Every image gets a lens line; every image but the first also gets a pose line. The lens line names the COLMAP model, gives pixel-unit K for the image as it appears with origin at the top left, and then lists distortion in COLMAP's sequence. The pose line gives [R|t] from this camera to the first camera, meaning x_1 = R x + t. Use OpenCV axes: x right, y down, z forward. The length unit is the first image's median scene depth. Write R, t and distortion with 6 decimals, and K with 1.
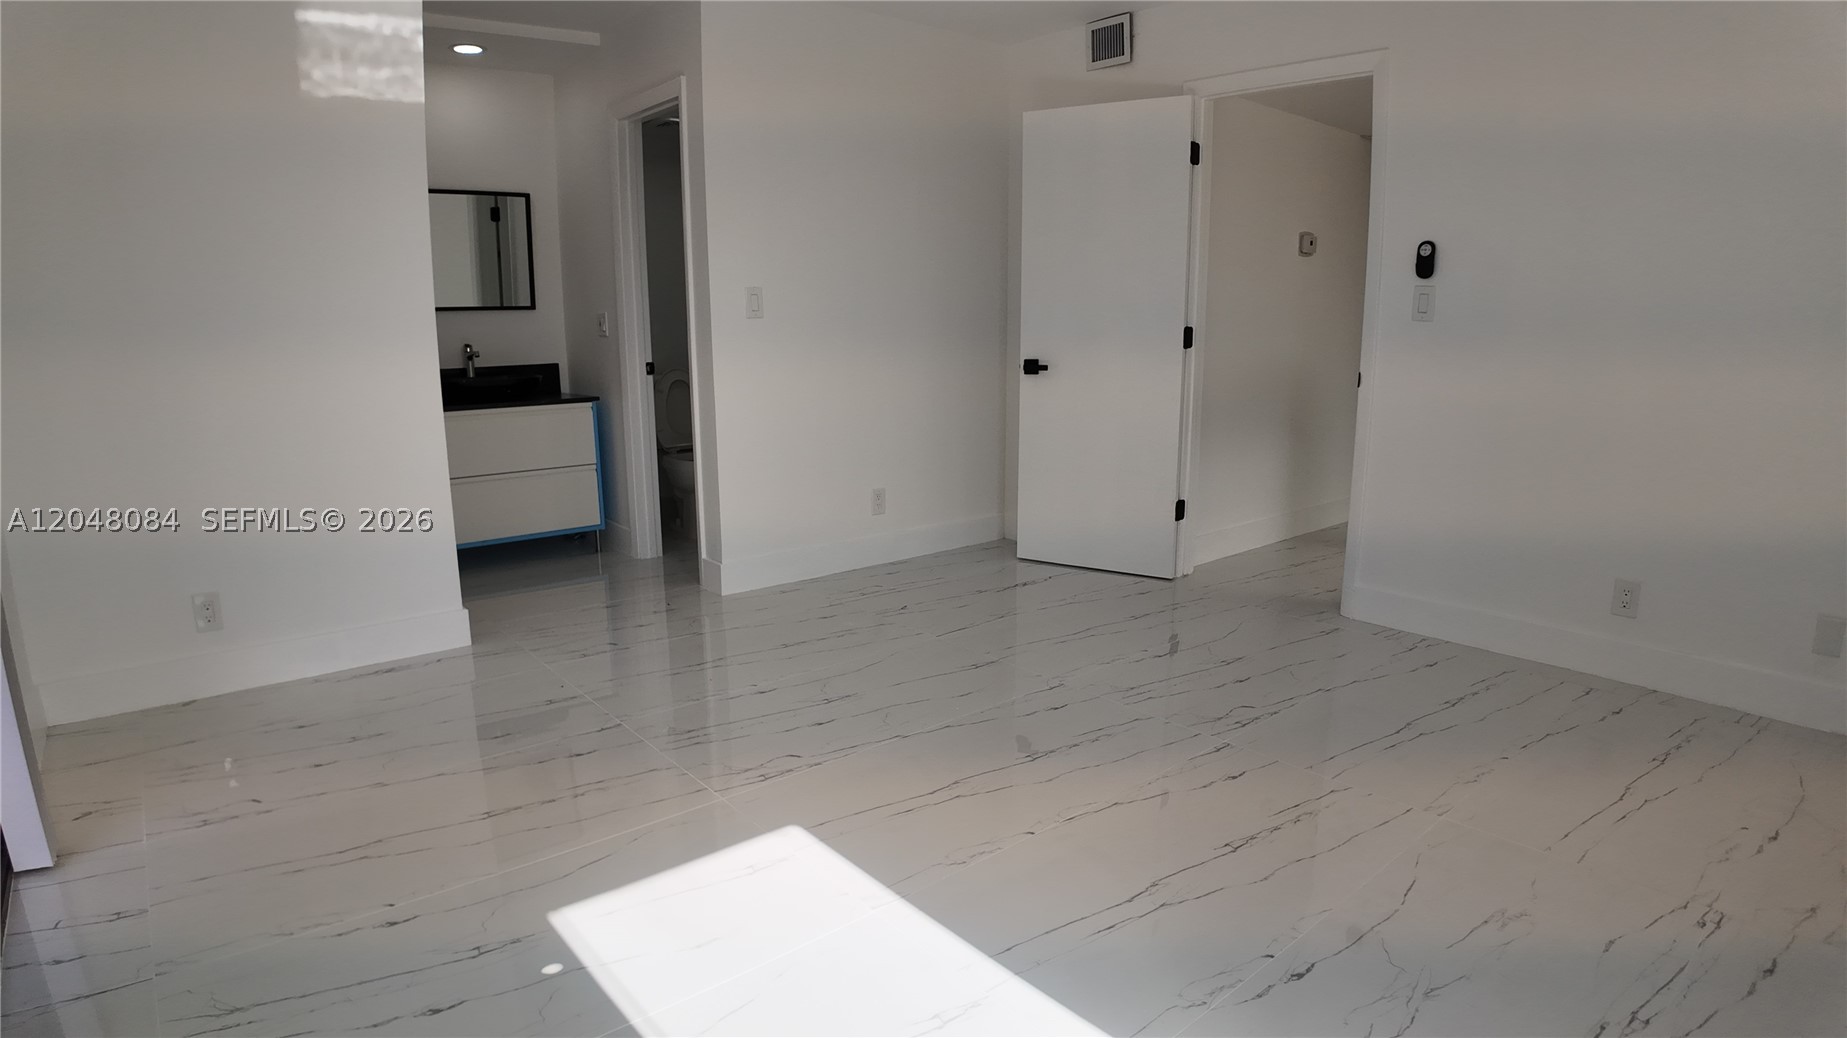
lens RADIAL K [[978.1, 0, 929.7], [0, 978.1, 514.4], [0, 0, 1]] dist [-0.073117, -0.034617]
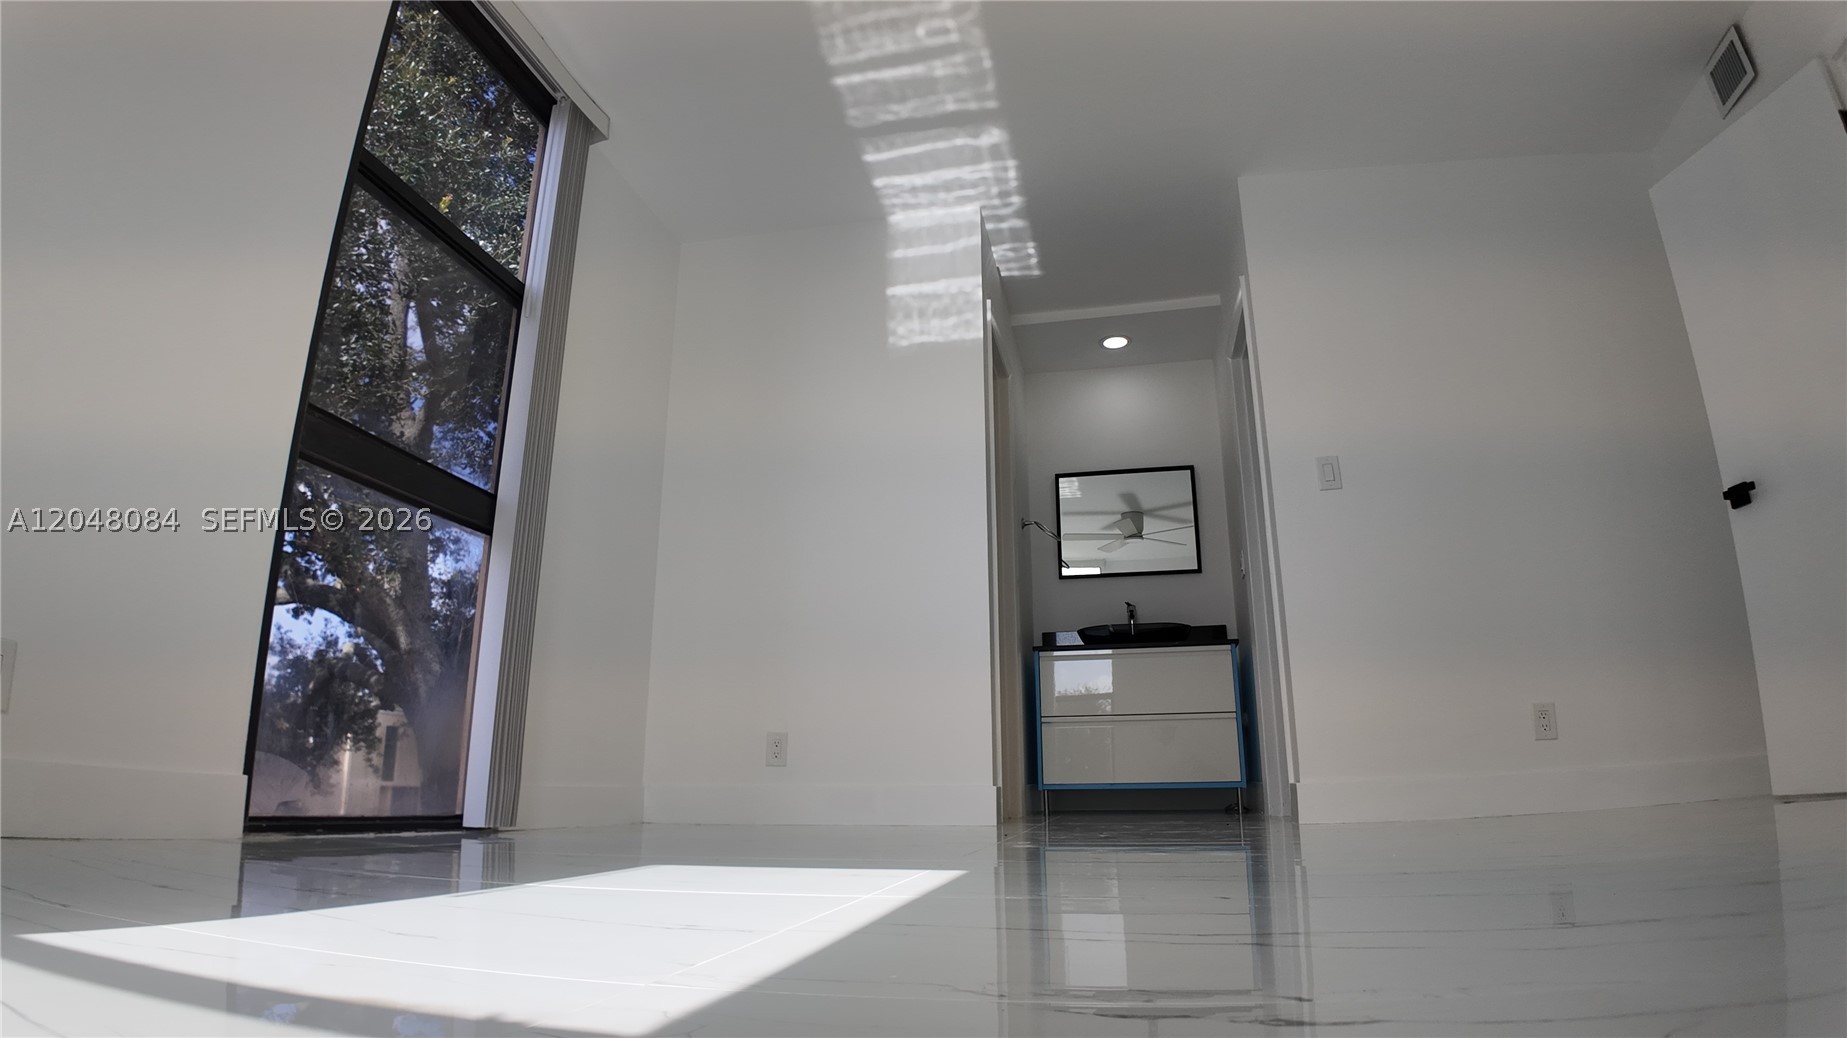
lens RADIAL K [[978.1, 0, 929.7], [0, 978.1, 514.4], [0, 0, 1]] dist [-0.073117, -0.034617]
pose [[0.603355, -0.215954, -0.767676, 0.243939], [-0.155581, 0.912263, -0.378907, 0.185902], [0.782149, 0.348051, 0.516820, 0.274300]]
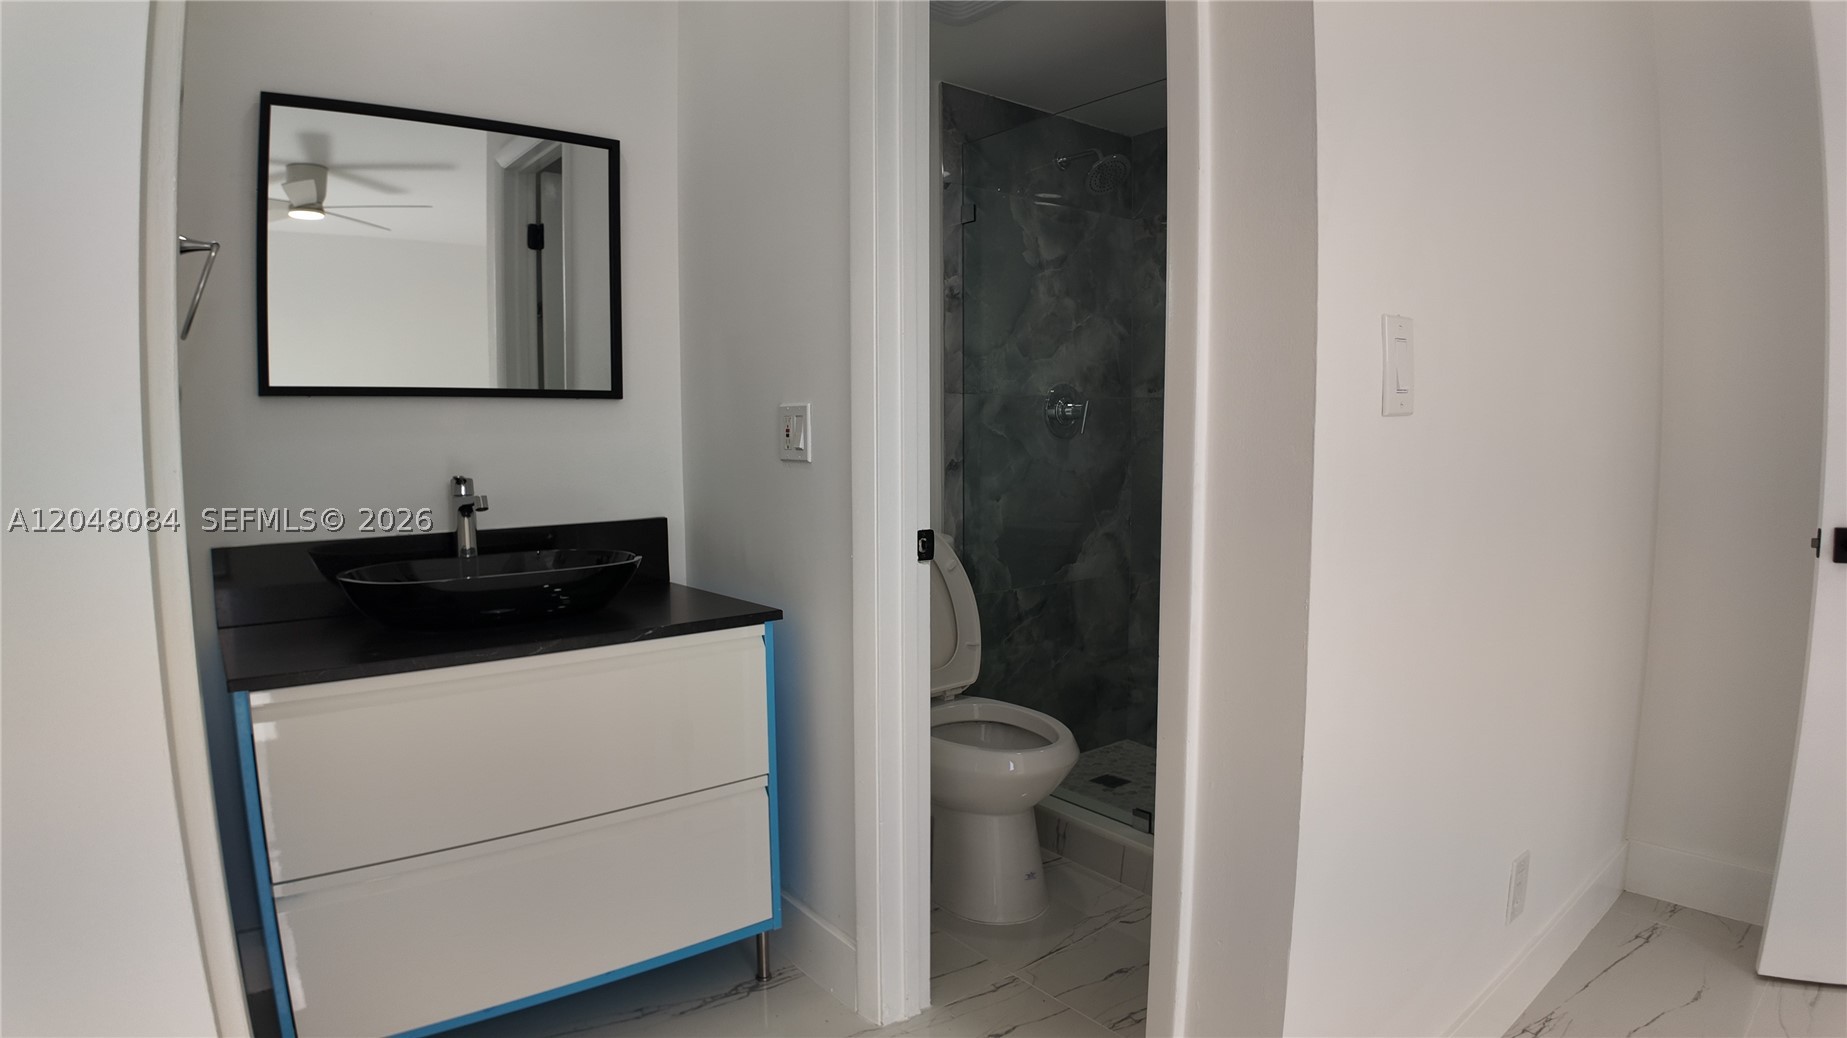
lens RADIAL K [[978.1, 0, 929.7], [0, 978.1, 514.4], [0, 0, 1]] dist [-0.073117, -0.034617]
pose [[0.999746, 0.001630, -0.022495, -0.299892], [-0.004066, 0.994069, -0.108674, -0.129897], [0.022184, 0.108738, 0.993823, 0.656855]]
